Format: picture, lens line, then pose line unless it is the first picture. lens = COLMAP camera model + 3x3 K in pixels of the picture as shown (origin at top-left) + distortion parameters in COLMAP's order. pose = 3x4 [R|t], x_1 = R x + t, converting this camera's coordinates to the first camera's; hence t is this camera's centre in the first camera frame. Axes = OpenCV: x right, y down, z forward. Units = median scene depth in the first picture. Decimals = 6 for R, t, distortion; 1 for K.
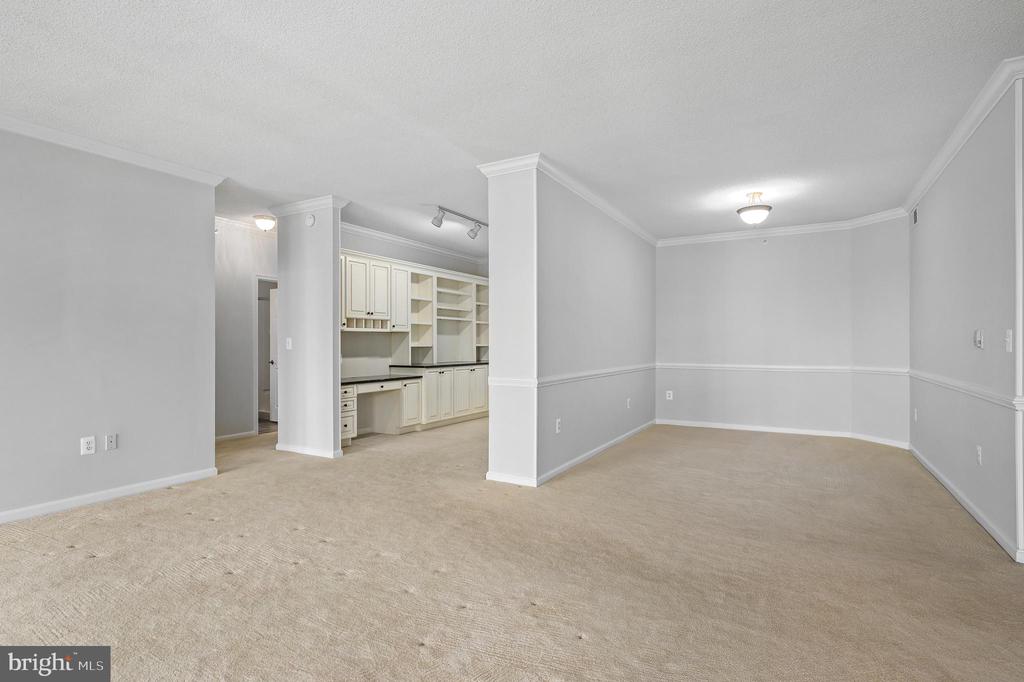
lens RADIAL K [[509.3, 0, 514.9], [0, 509.3, 340.0], [0, 0, 1]] dist [0.006042, -0.001278]
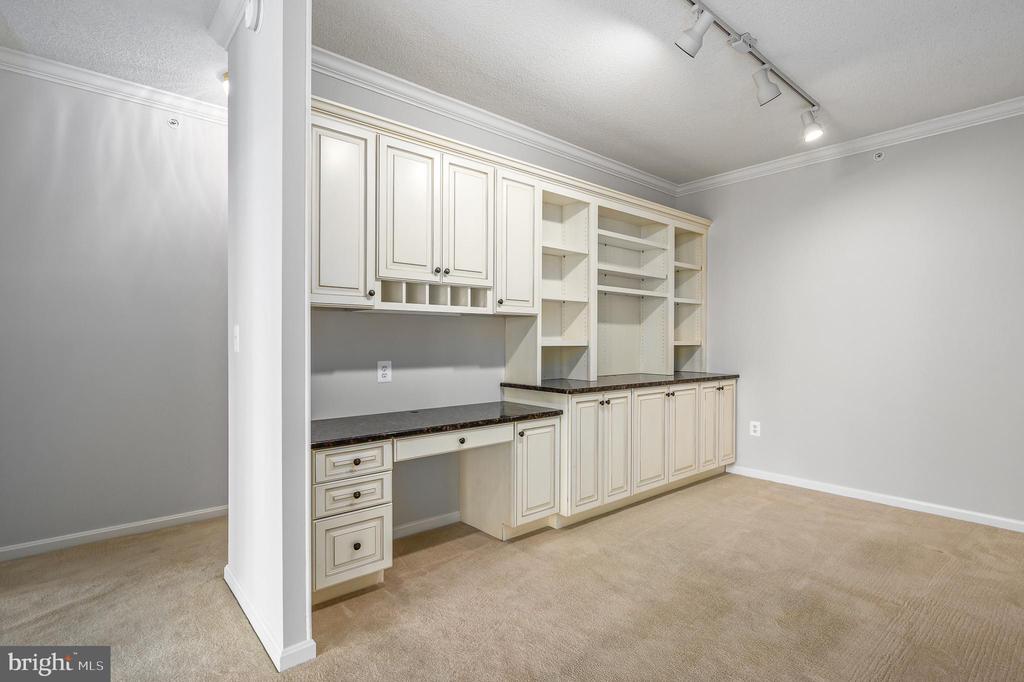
lens RADIAL K [[509.3, 0, 510.6], [0, 509.3, 338.0], [0, 0, 1]] dist [0.006042, -0.001278]
pose [[0.942128, 0.006610, -0.335188, -0.071889], [-0.005271, 0.999974, 0.004905, 0.003148], [0.335211, -0.002854, 0.942139, 0.547209]]
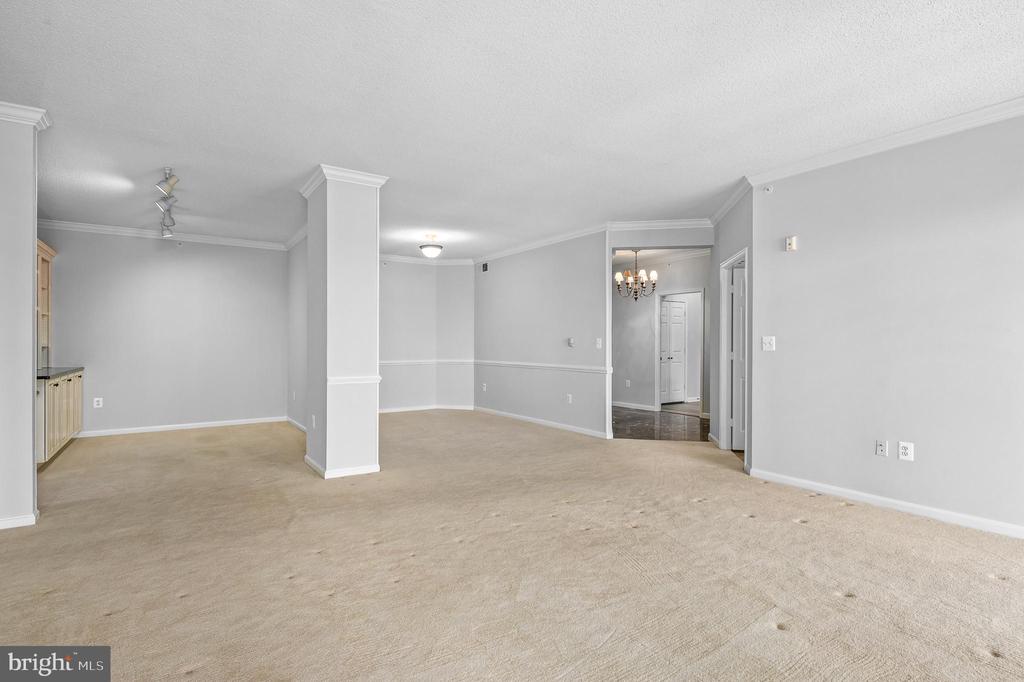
lens RADIAL K [[509.3, 0, 506.5], [0, 509.3, 342.8], [0, 0, 1]] dist [0.006042, -0.001278]
pose [[0.447030, 0.003843, 0.894511, -0.515363], [-0.009364, 0.999956, 0.000384, 0.000758], [-0.894470, -0.008548, 0.447046, 0.149673]]
